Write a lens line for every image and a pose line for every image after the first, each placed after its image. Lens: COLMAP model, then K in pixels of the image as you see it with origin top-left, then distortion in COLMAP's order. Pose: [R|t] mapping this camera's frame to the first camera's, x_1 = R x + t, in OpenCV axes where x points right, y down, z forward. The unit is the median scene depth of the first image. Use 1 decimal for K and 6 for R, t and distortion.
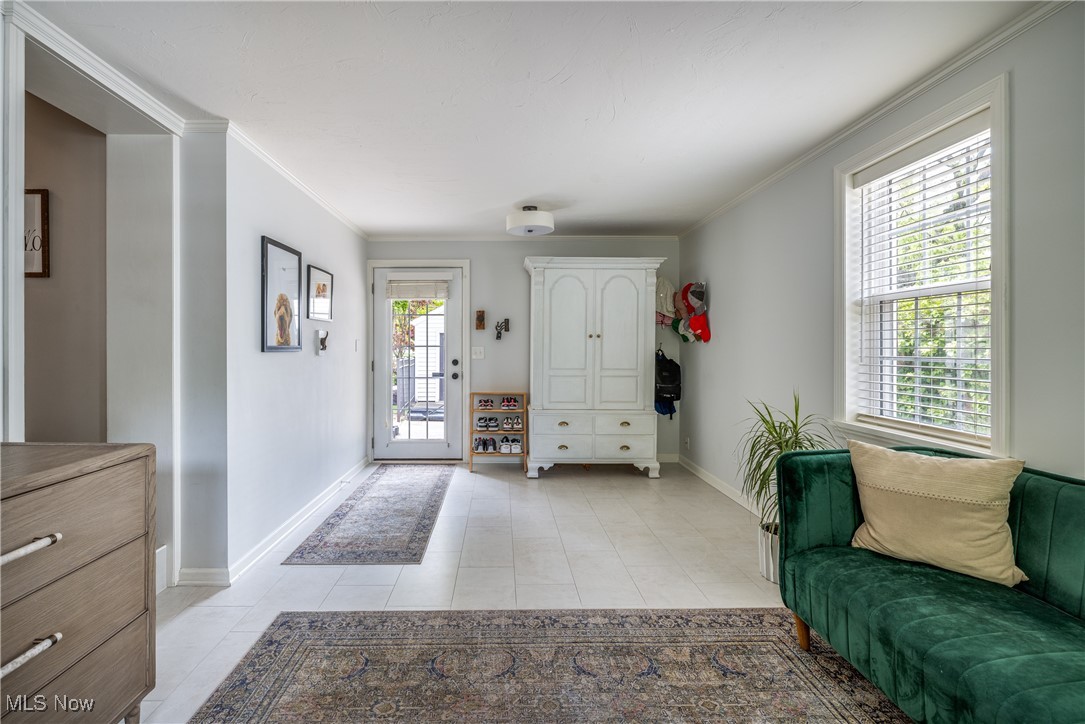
lens RADIAL K [[1003.1, 0, 542.1], [0, 1003.1, 358.4], [0, 0, 1]] dist [0.001960, 0.000000]
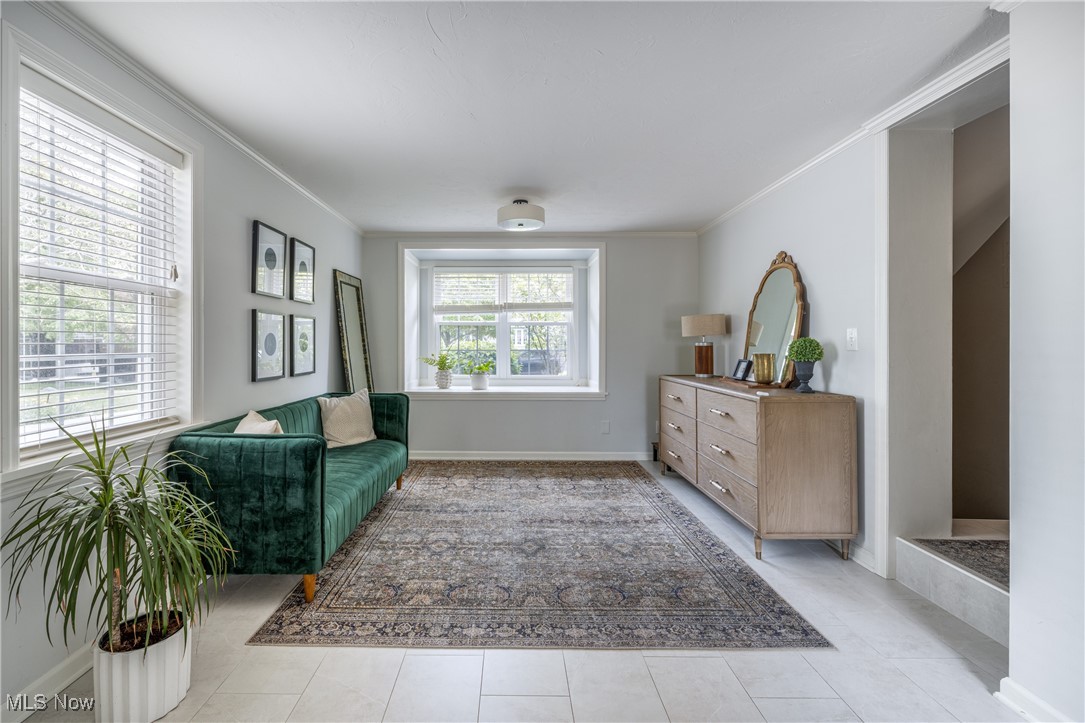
lens RADIAL K [[940.2, 0, 541.6], [0, 940.2, 357.1], [0, 0, 1]] dist [-0.002287, -0.000701]
pose [[-0.999944, 0.001123, 0.010477, -0.018466], [0.001388, 0.999677, 0.025376, -0.020642], [-0.010445, 0.025389, -0.999623, 2.006429]]
